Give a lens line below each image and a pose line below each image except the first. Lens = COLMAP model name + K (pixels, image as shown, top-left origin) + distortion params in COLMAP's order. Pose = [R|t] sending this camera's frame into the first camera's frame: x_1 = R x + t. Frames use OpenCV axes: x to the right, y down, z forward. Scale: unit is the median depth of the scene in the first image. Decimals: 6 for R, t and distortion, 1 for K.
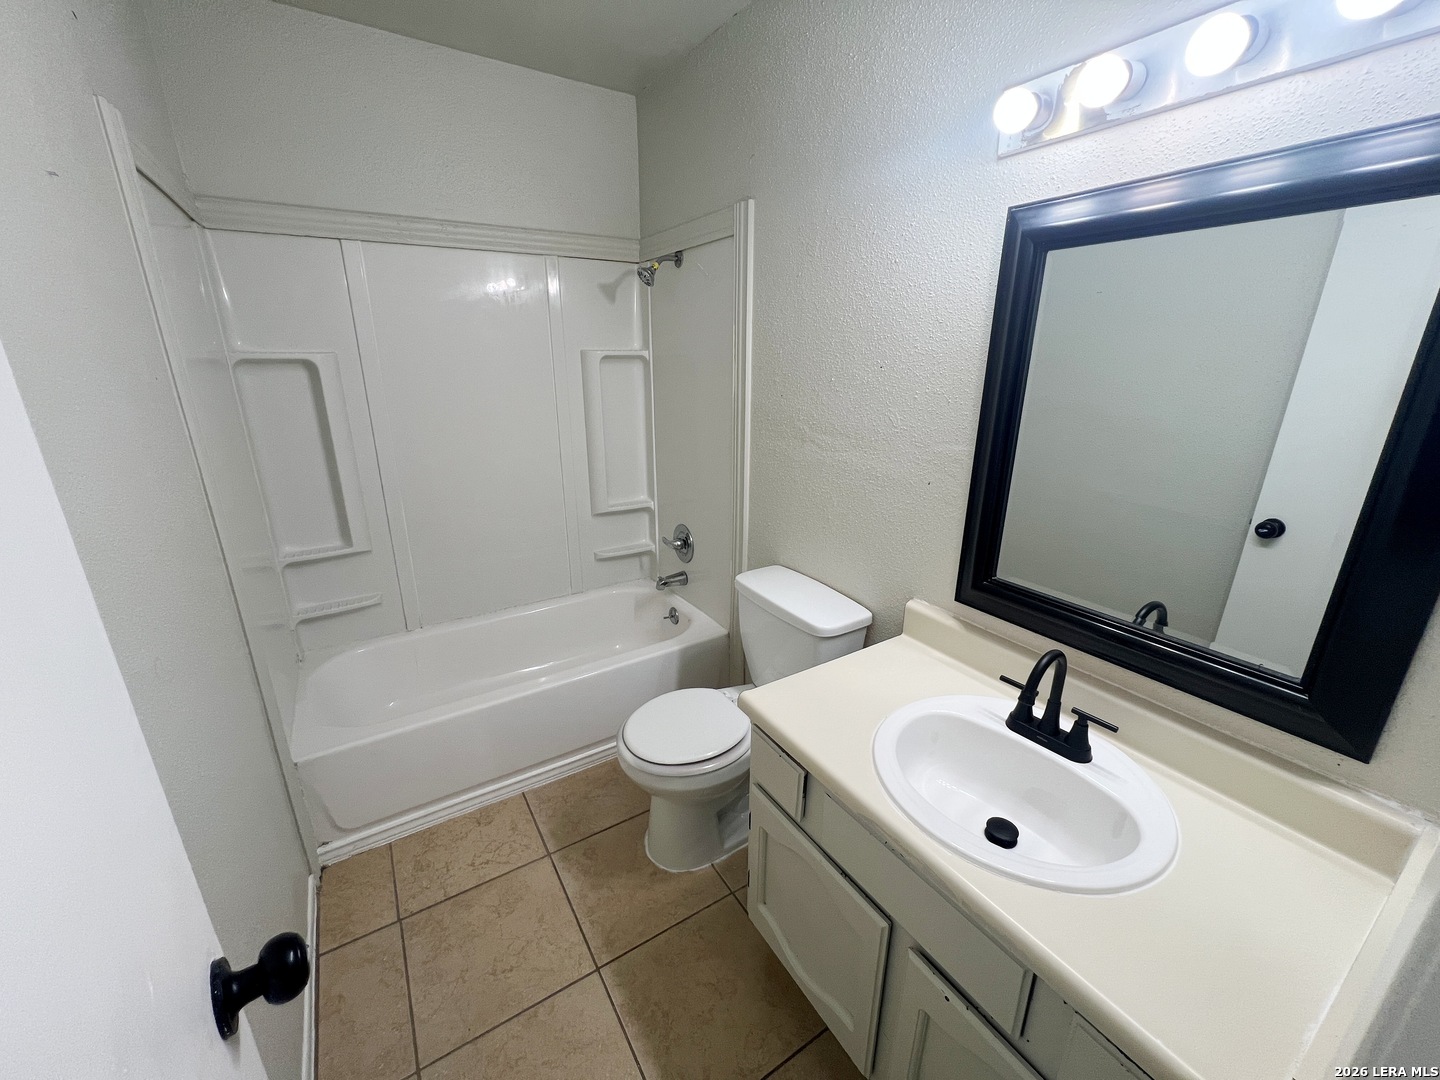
lens RADIAL K [[576.1, 0, 718.5], [0, 576.1, 538.8], [0, 0, 1]] dist [-0.001180, 0.000577]
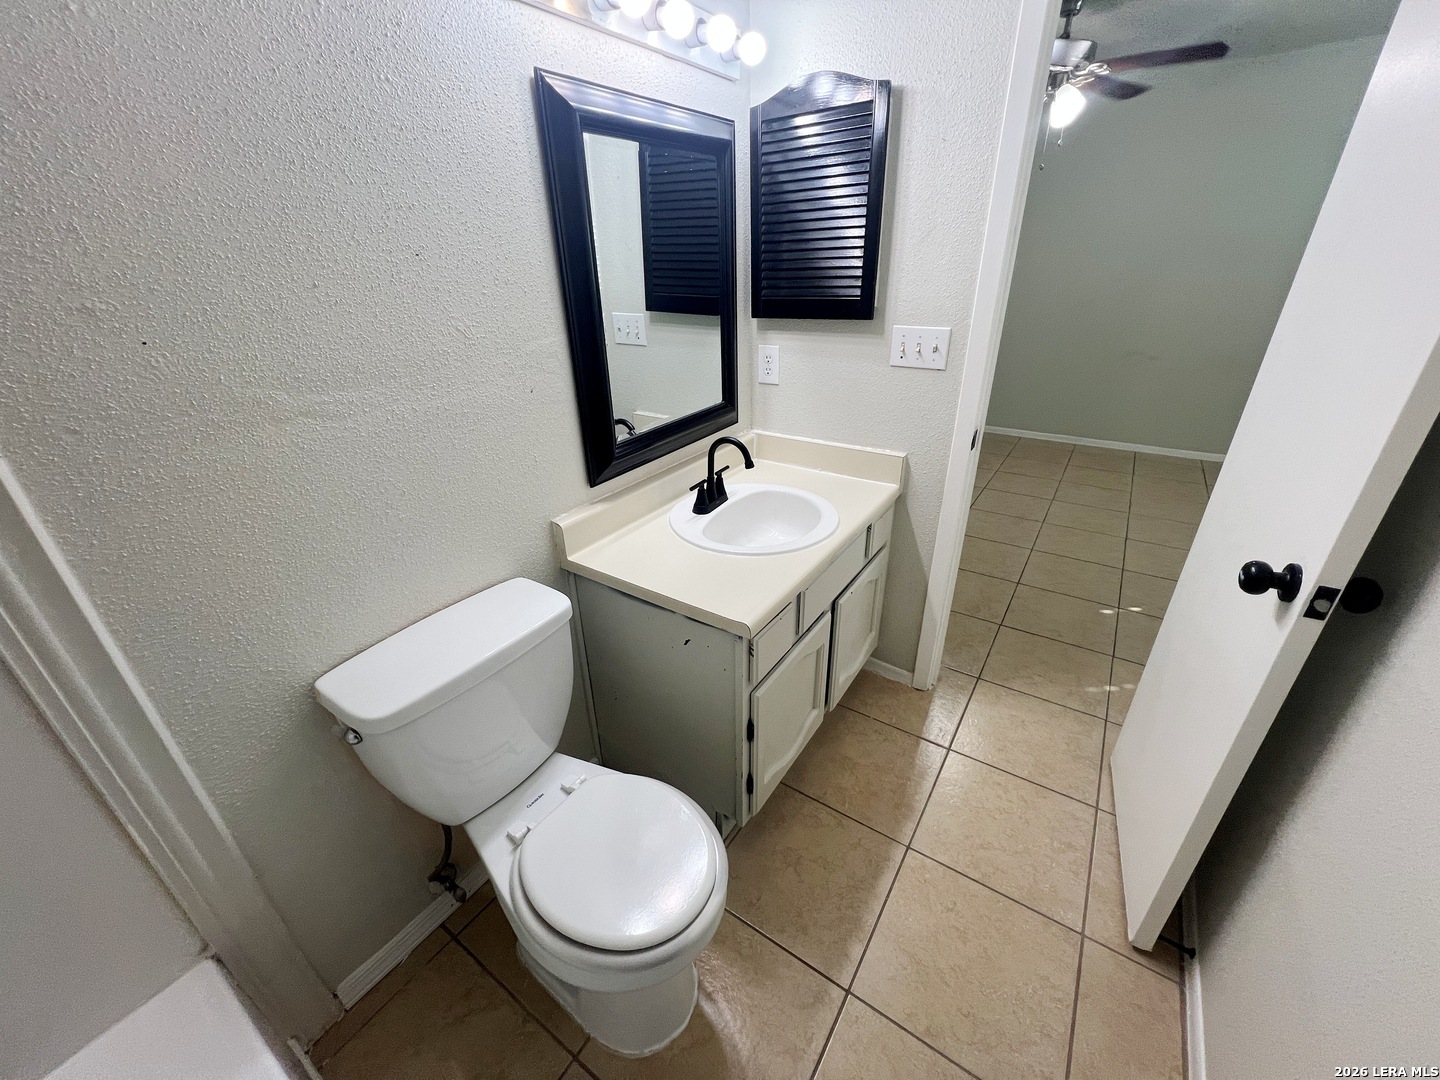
lens RADIAL K [[576.1, 0, 718.5], [0, 576.1, 538.8], [0, 0, 1]] dist [-0.001180, 0.000577]
pose [[-0.399974, -0.405466, 0.821960, -0.367631], [0.302542, 0.788142, 0.536004, -0.197389], [-0.865153, 0.463065, -0.192566, 0.666175]]
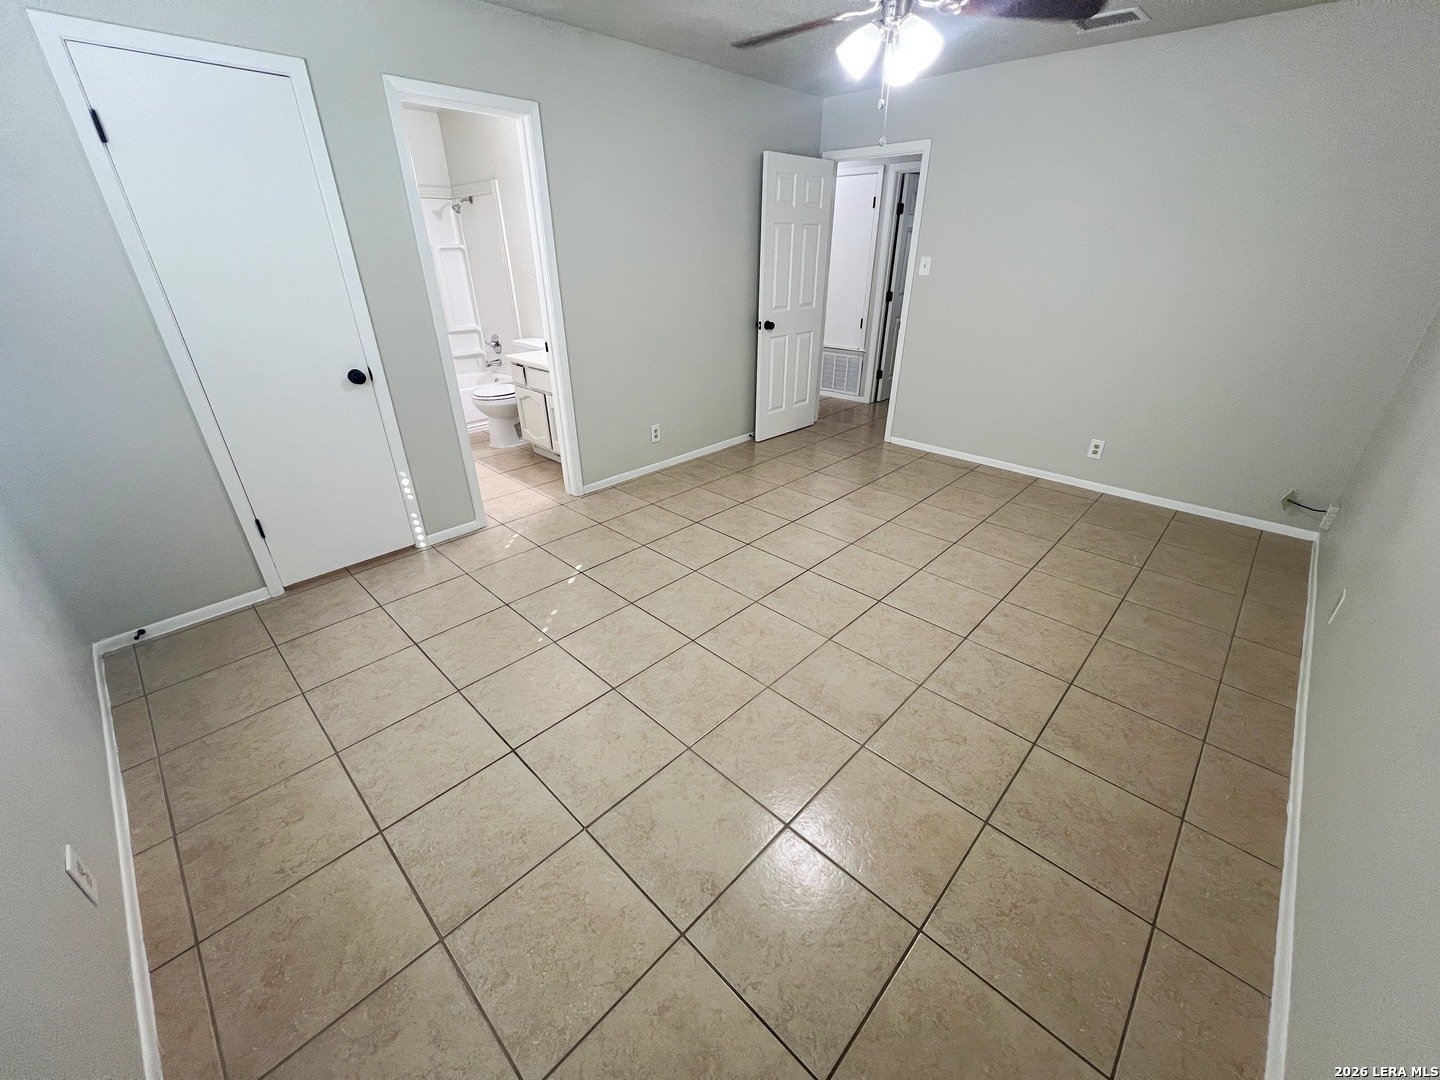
lens RADIAL K [[576.1, 0, 718.5], [0, 576.1, 538.8], [0, 0, 1]] dist [-0.001180, 0.000577]
pose [[0.971305, -0.114507, 0.208459, 0.237807], [0.079597, 0.982435, 0.168777, 0.477847], [-0.224124, -0.147341, 0.963358, -1.492872]]
